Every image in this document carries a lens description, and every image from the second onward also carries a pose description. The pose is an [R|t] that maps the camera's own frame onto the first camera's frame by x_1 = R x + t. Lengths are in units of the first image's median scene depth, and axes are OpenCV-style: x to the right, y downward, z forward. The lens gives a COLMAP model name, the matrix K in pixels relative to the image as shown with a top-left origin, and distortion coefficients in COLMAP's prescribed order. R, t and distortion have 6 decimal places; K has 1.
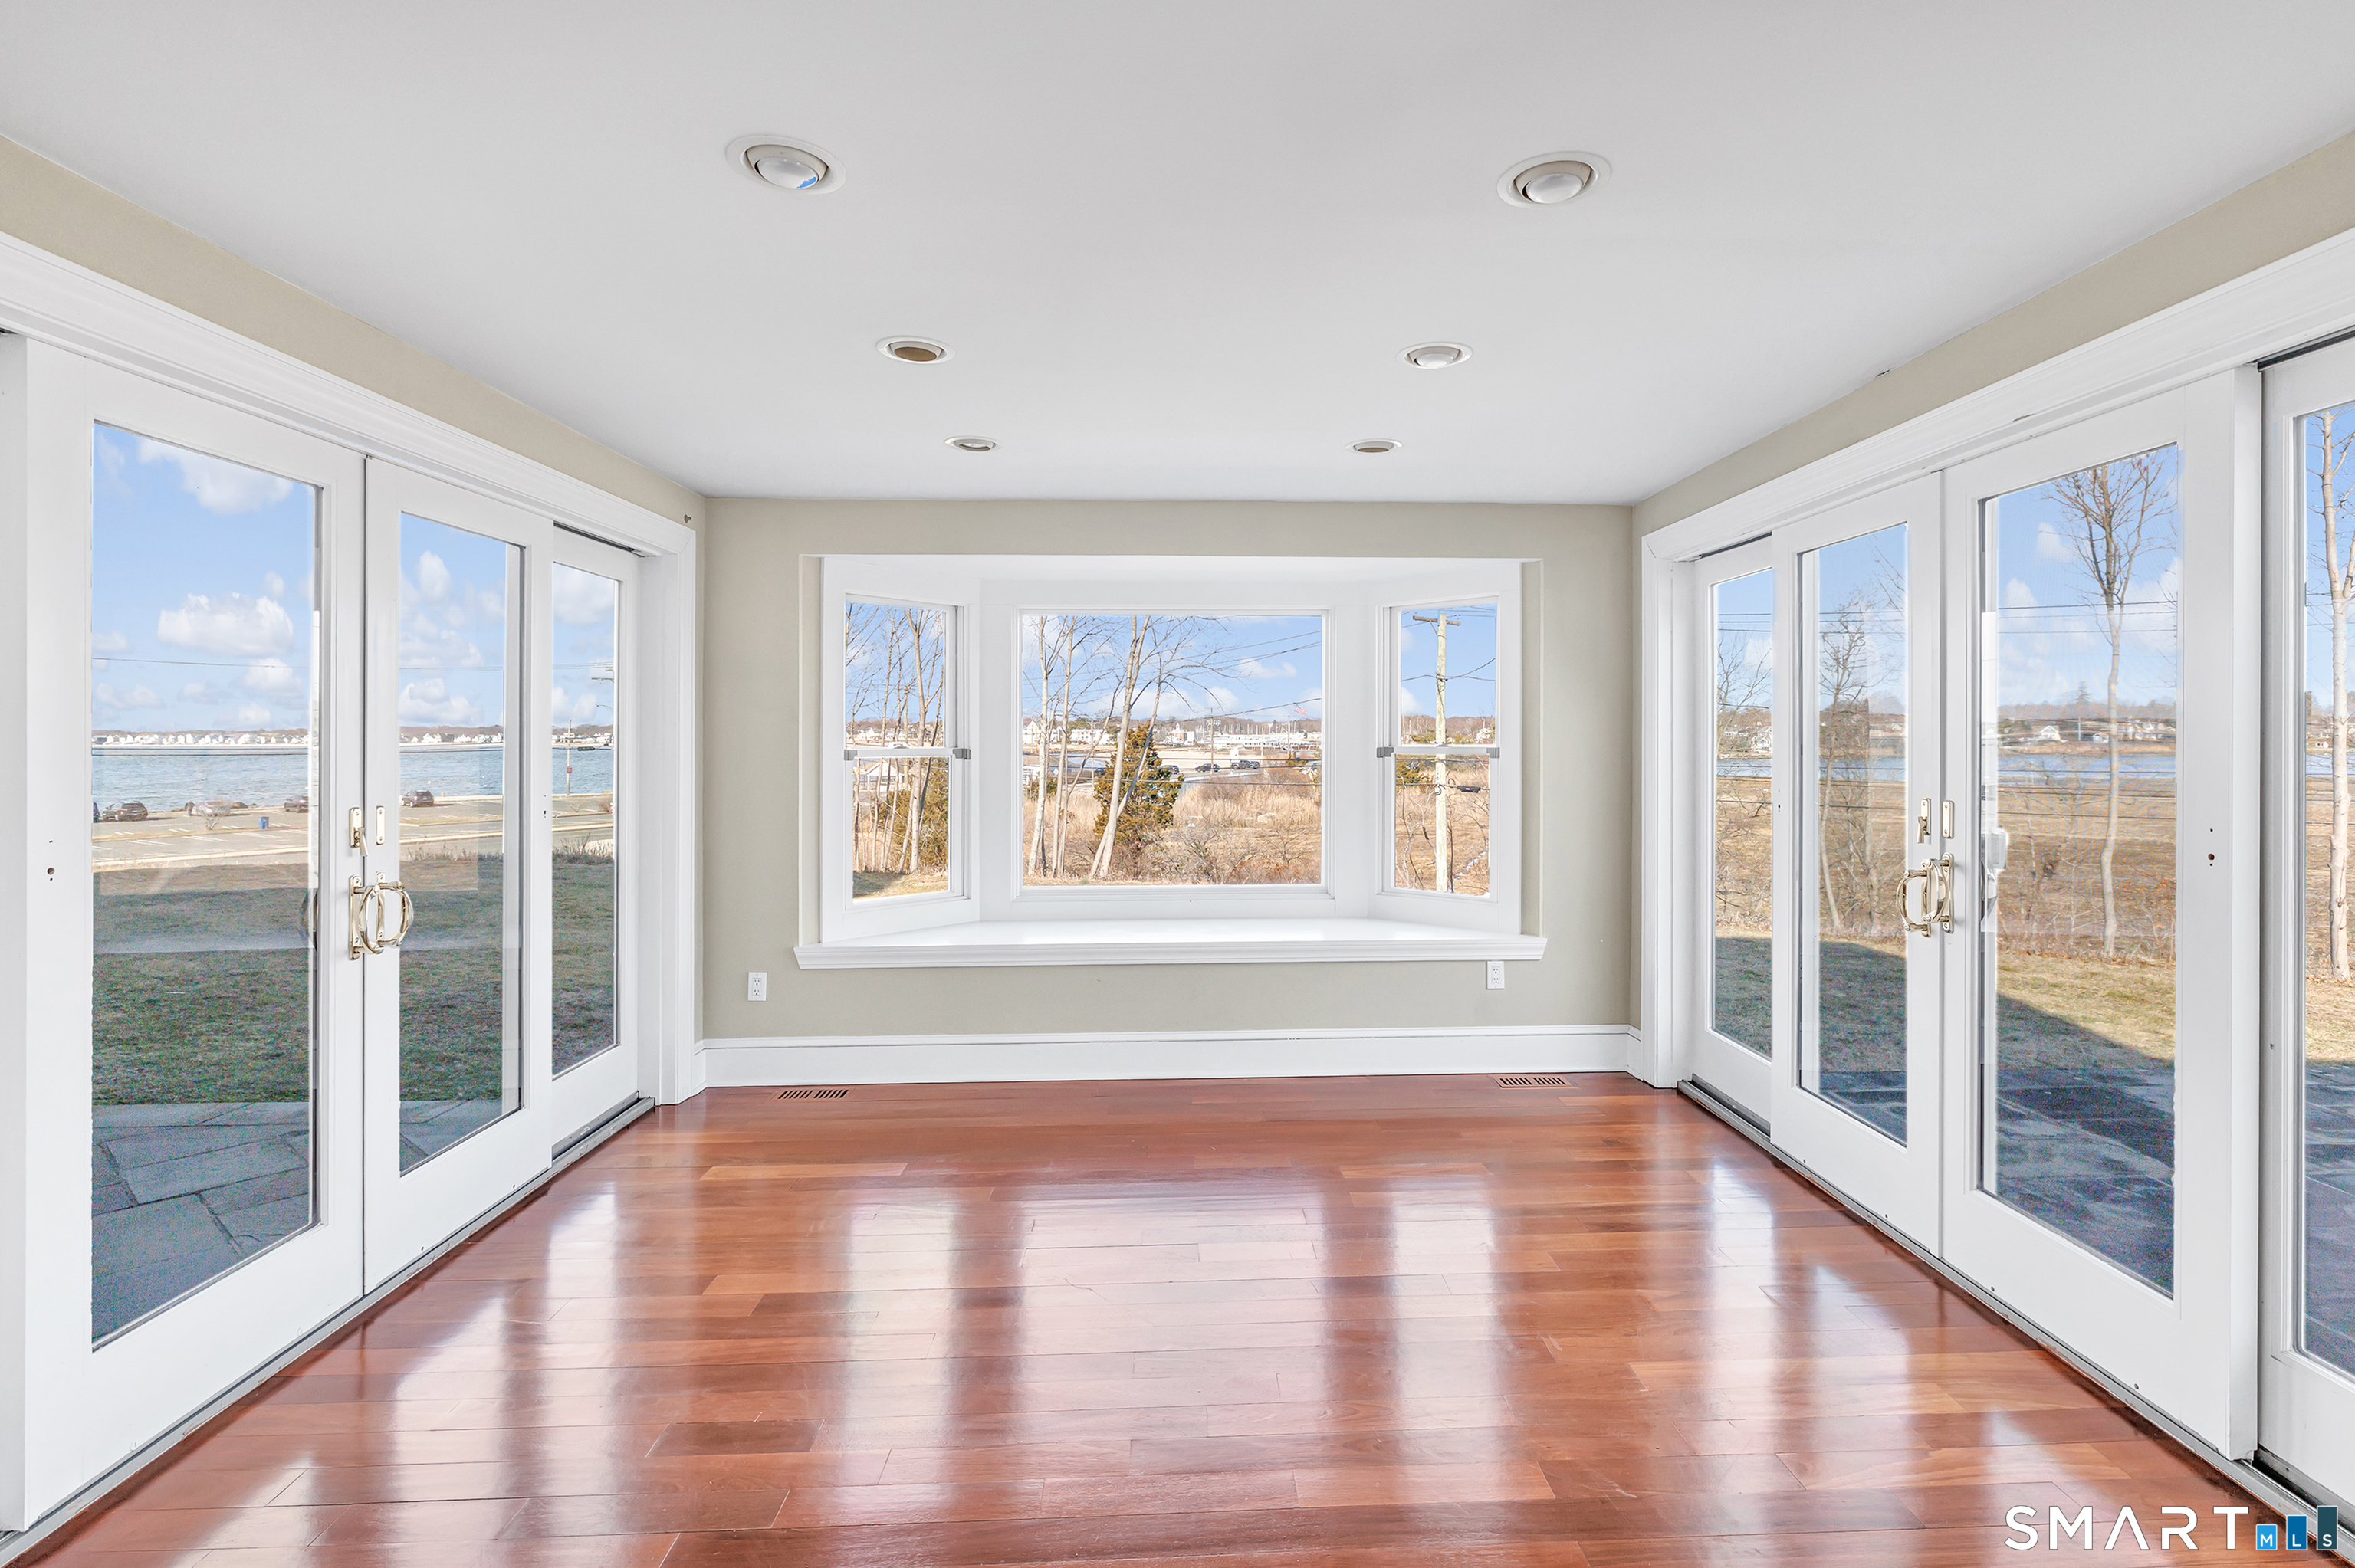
lens RADIAL K [[1106.9, 0, 1184.0], [0, 1106.9, 739.3], [0, 0, 1]] dist [0.001383, 0.000187]
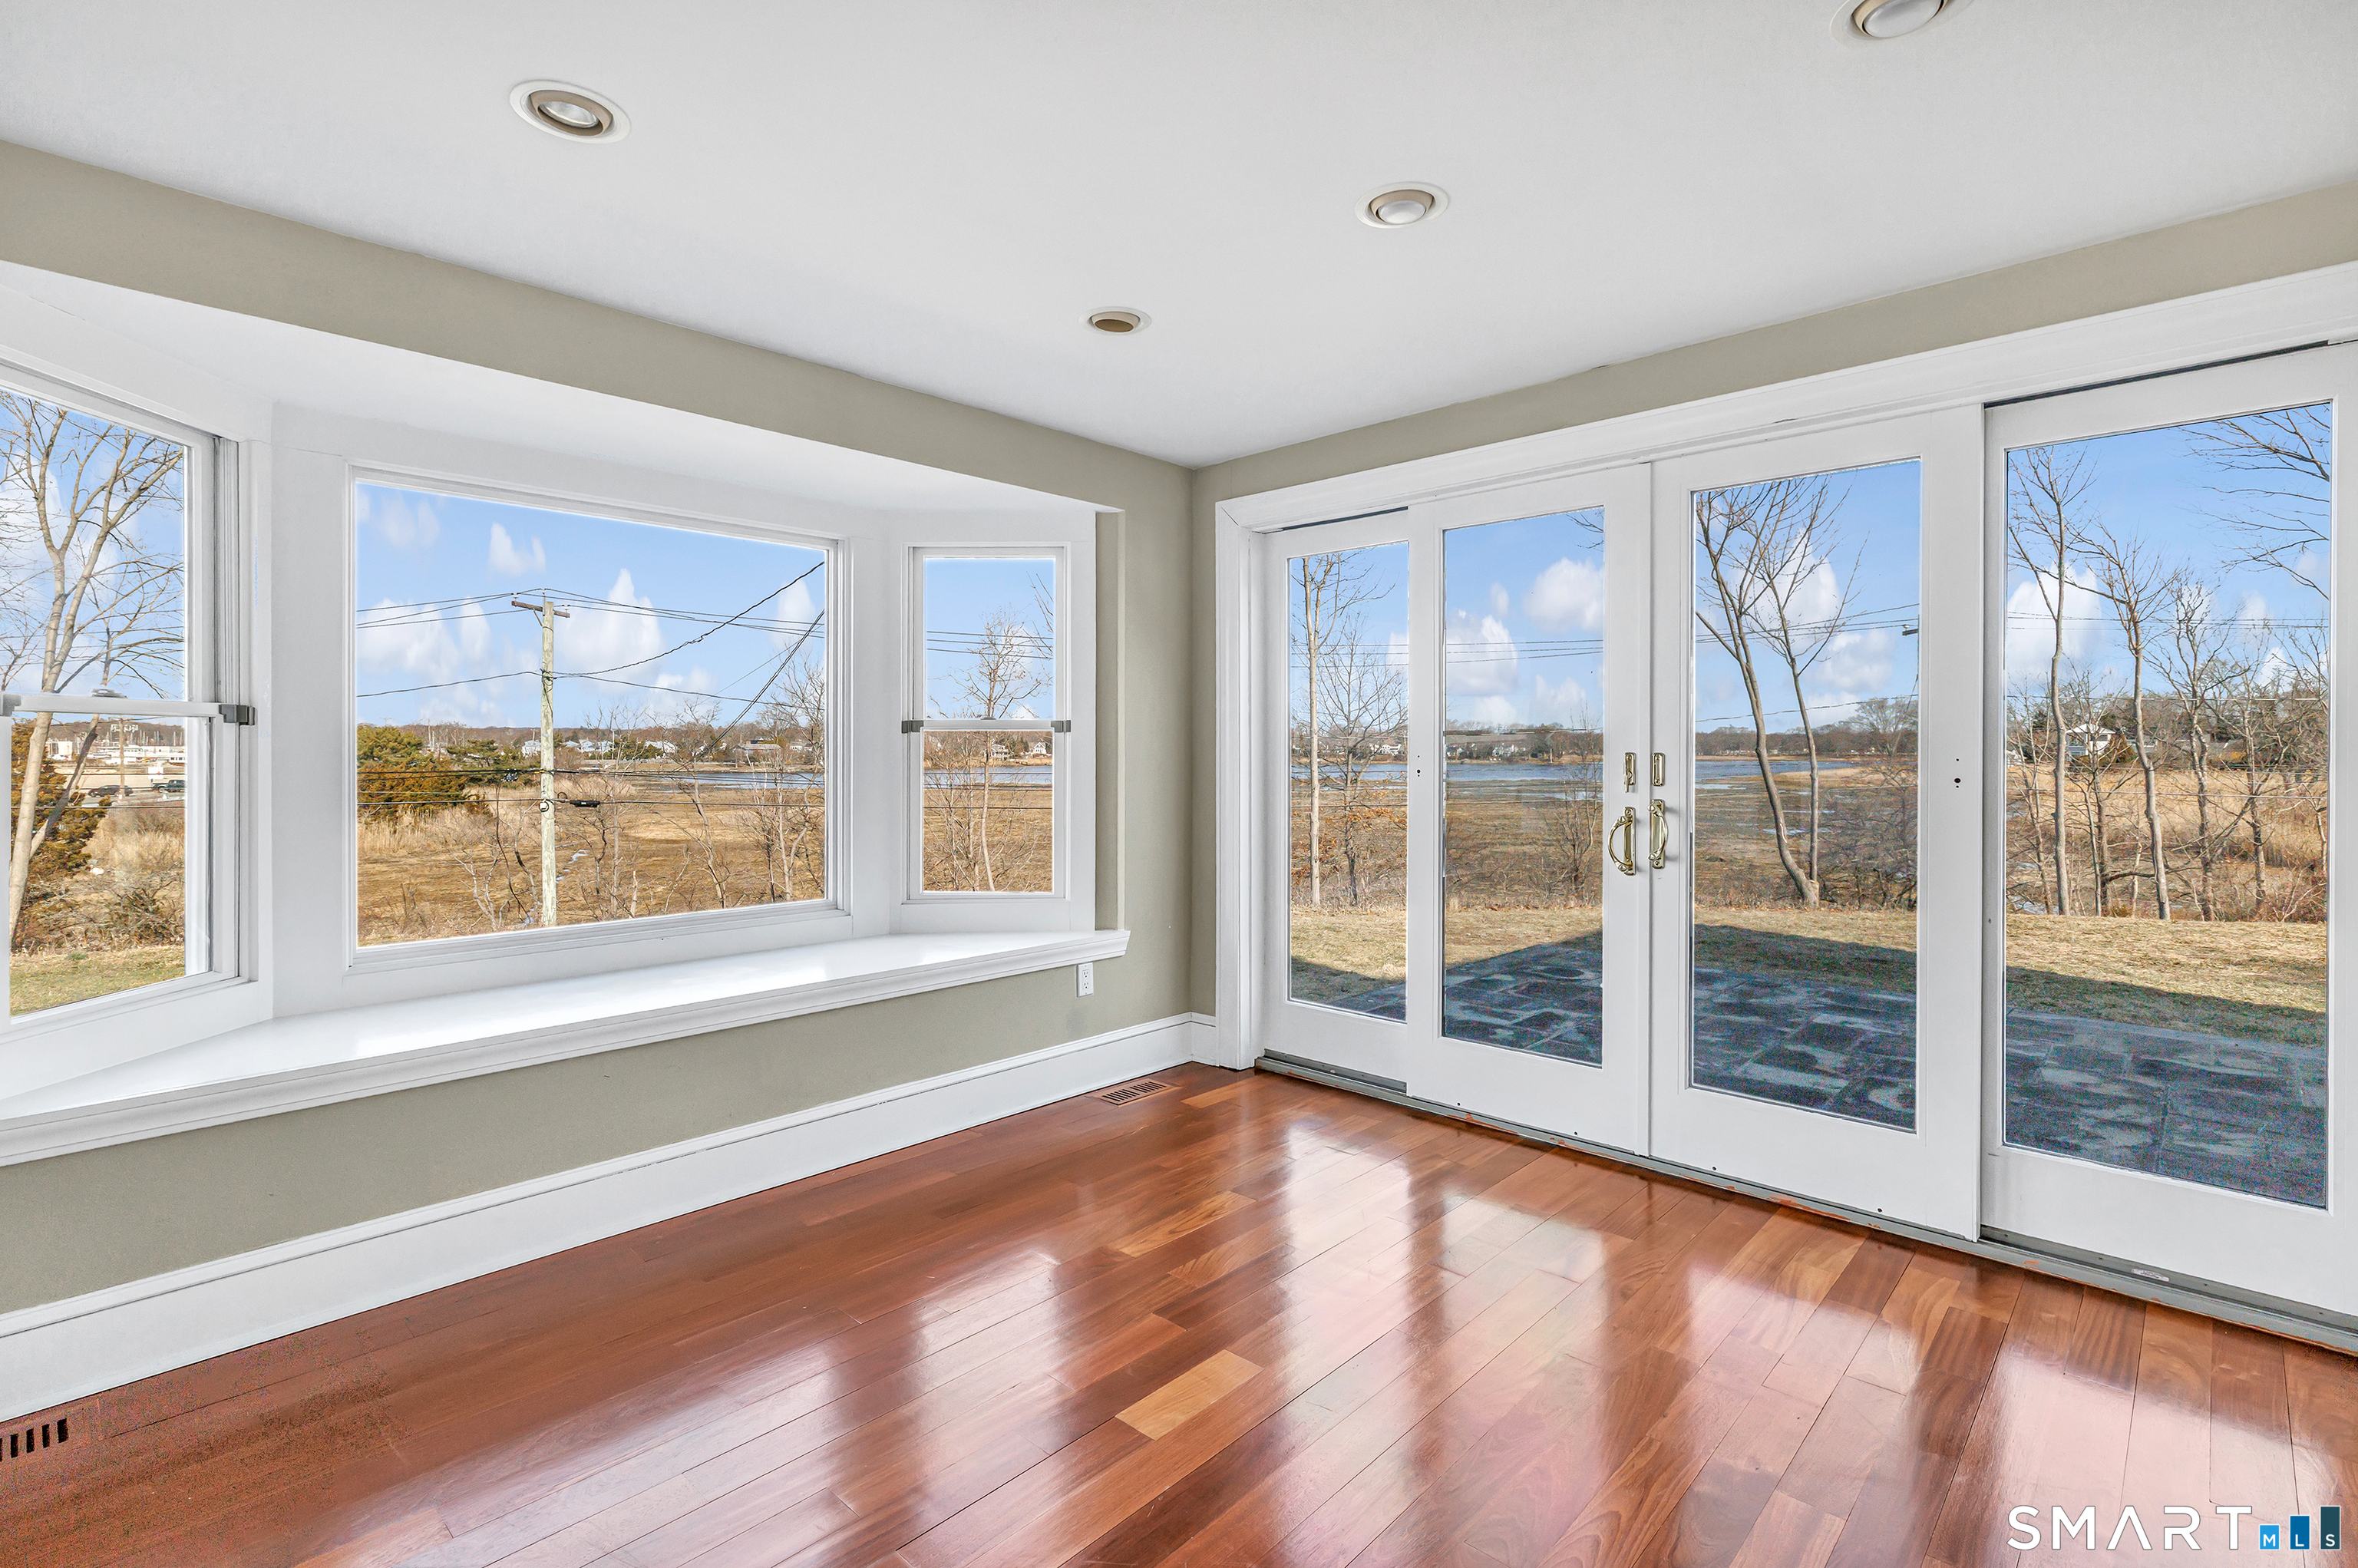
lens RADIAL K [[1117.2, 0, 1177.4], [0, 1117.2, 754.0], [0, 0, 1]] dist [-0.003465, -0.000160]
pose [[0.710641, 0.000648, 0.703554, -0.298687], [-0.001966, 0.999998, 0.001065, 0.035681], [-0.703552, -0.002140, 0.710641, 0.338221]]
